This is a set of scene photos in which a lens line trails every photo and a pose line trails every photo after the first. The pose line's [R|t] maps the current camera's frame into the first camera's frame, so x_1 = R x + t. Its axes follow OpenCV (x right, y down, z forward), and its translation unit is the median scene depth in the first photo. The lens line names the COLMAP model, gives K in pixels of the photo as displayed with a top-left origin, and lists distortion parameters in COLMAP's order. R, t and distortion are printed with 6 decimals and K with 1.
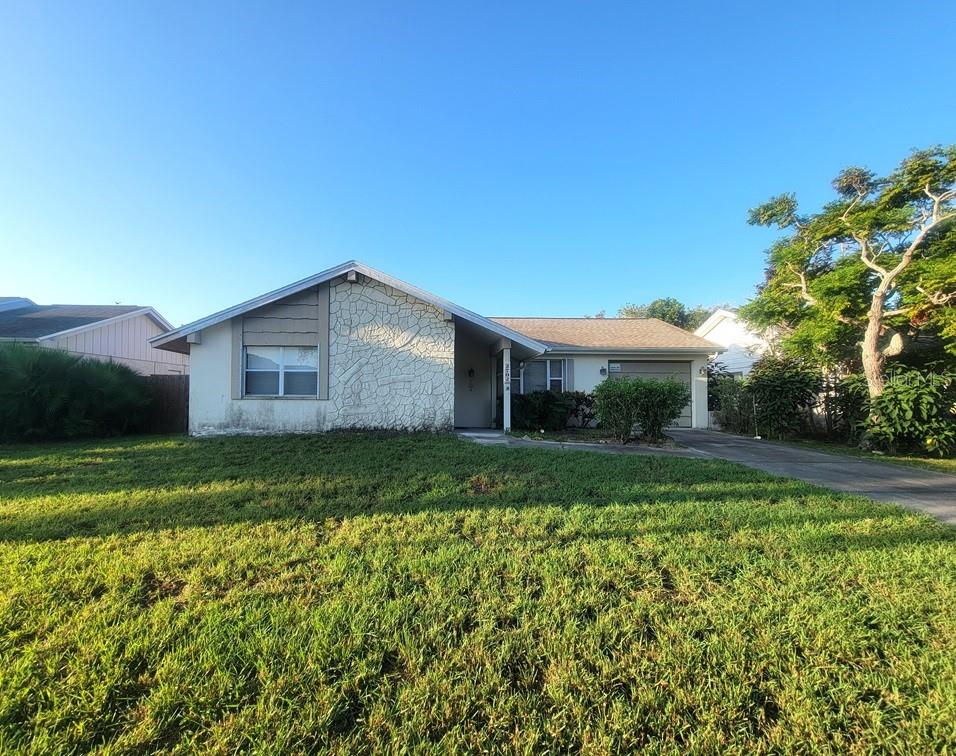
lens RADIAL K [[308.7, 0, 477.8], [0, 308.7, 373.9], [0, 0, 1]] dist [-0.007335, 0.000118]
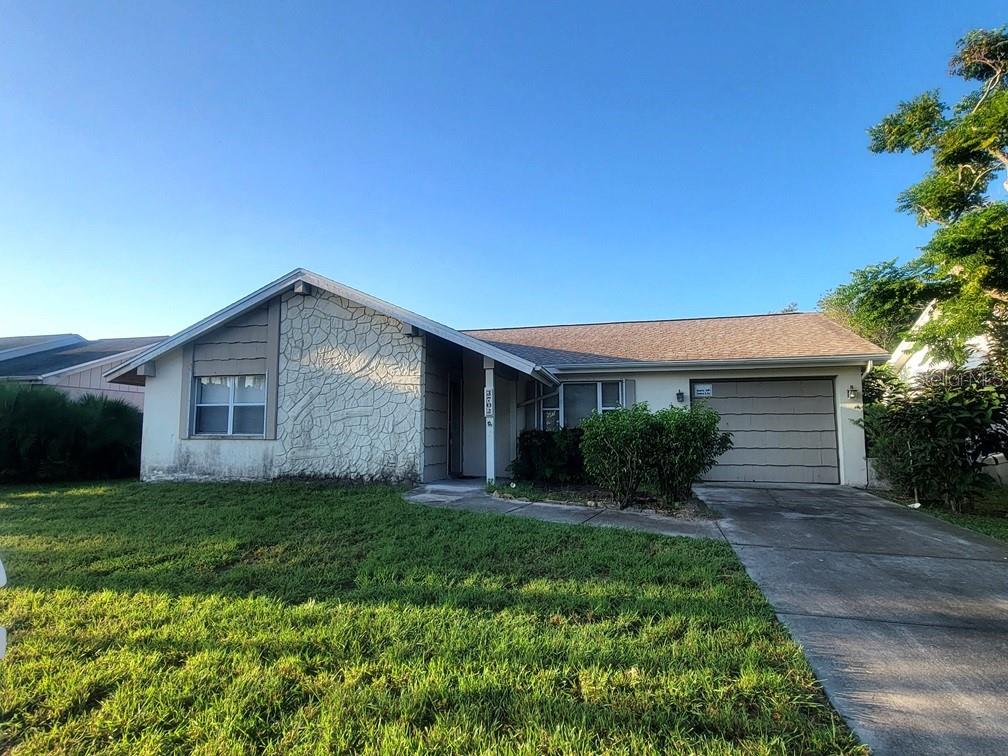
lens RADIAL K [[411.2, 0, 504.3], [0, 411.2, 382.0], [0, 0, 1]] dist [-0.001693, -0.001328]
pose [[0.976053, -0.029675, -0.215501, 0.341062], [0.018454, 0.998376, -0.053899, 0.001487], [0.216750, 0.048632, 0.975015, 0.063480]]
